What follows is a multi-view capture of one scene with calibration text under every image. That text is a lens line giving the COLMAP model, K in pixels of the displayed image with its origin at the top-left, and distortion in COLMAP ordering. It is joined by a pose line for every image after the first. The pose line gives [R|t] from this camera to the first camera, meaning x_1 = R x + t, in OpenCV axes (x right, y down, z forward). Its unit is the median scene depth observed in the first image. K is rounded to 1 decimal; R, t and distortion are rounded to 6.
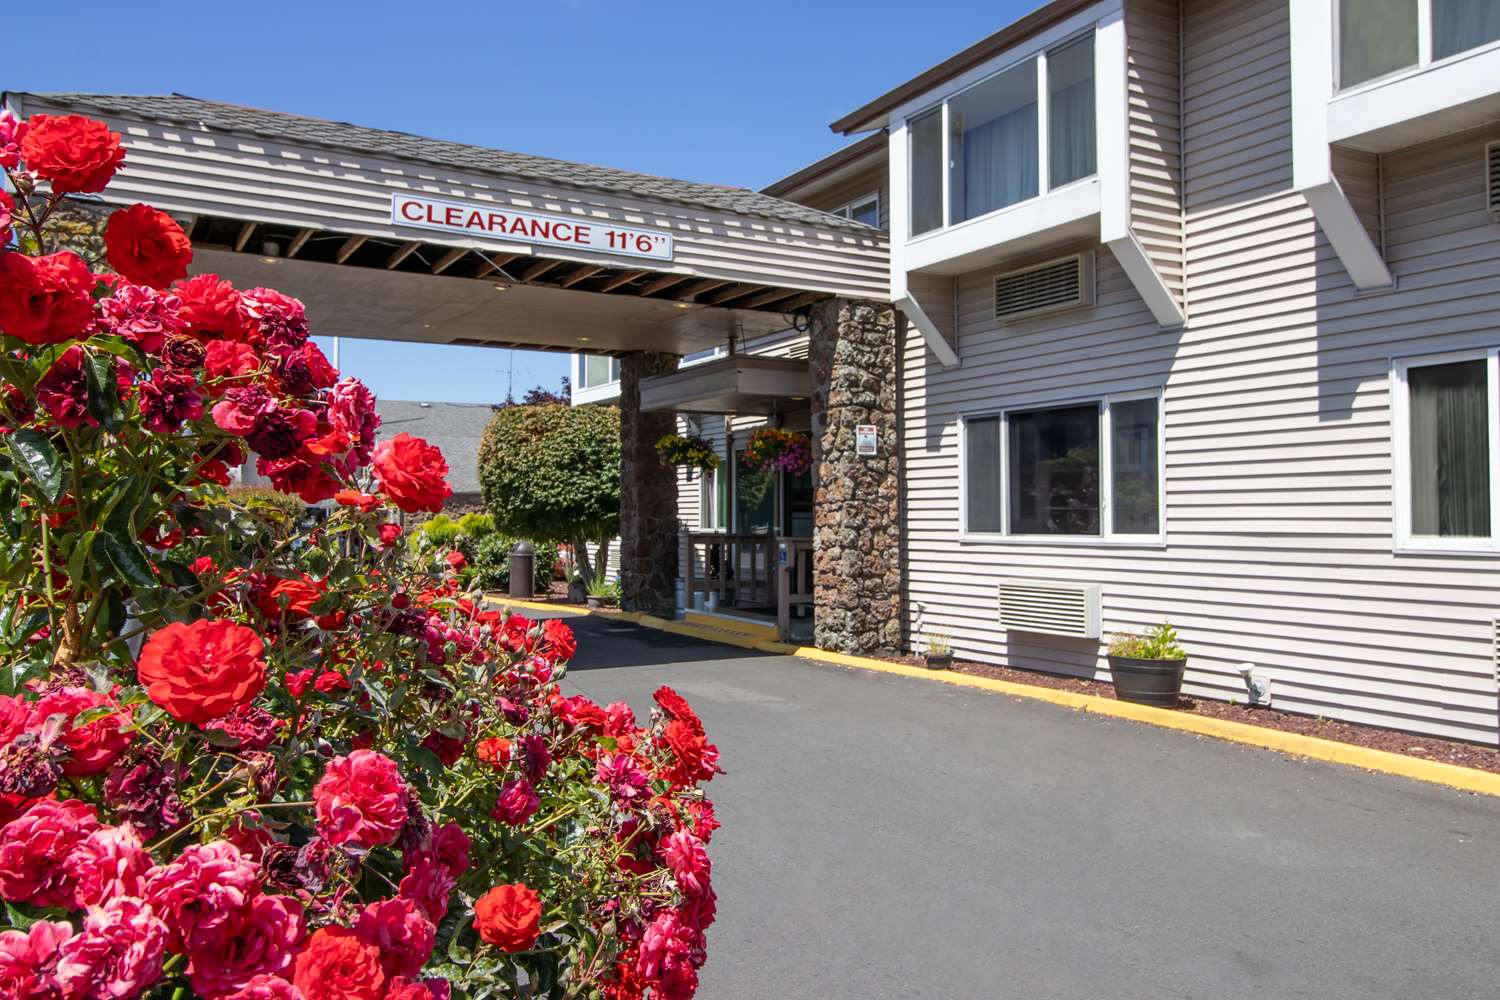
lens RADIAL K [[1159.7, 0, 777.9], [0, 1159.7, 472.6], [0, 0, 1]] dist [0.004419, 0.002652]
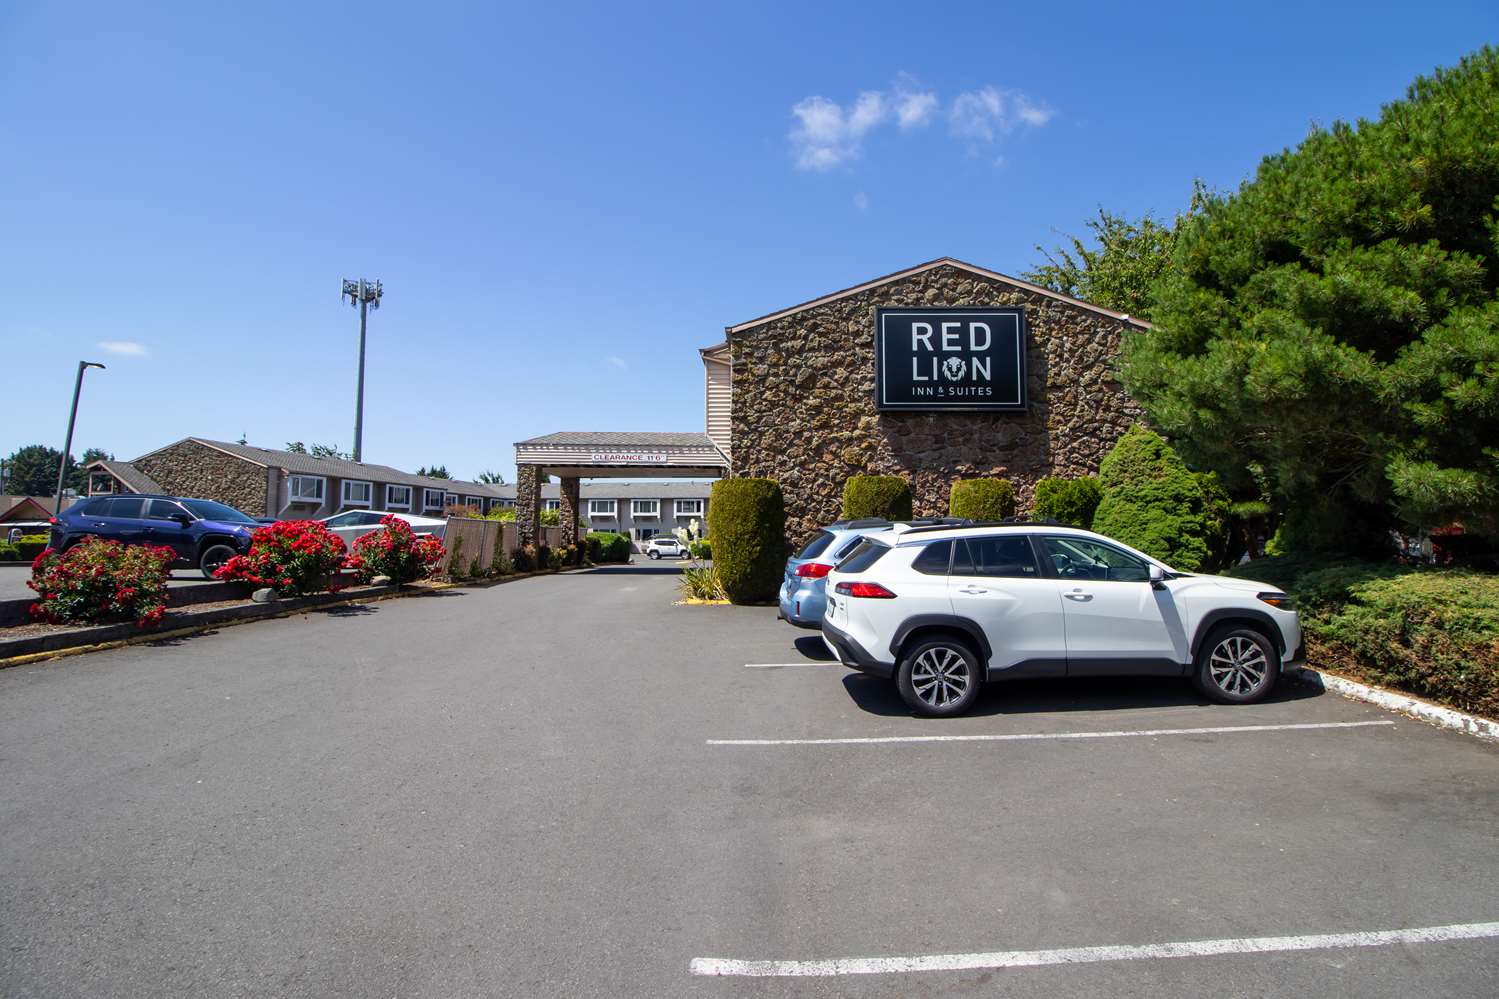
lens RADIAL K [[707.2, 0, 769.1], [0, 707.2, 484.6], [0, 0, 1]] dist [-0.001003, -0.000316]
pose [[0.861604, -0.034024, -0.506439, 1.212625], [0.017215, 0.999136, -0.037836, -0.019180], [0.507289, 0.023881, 0.861445, -0.693891]]
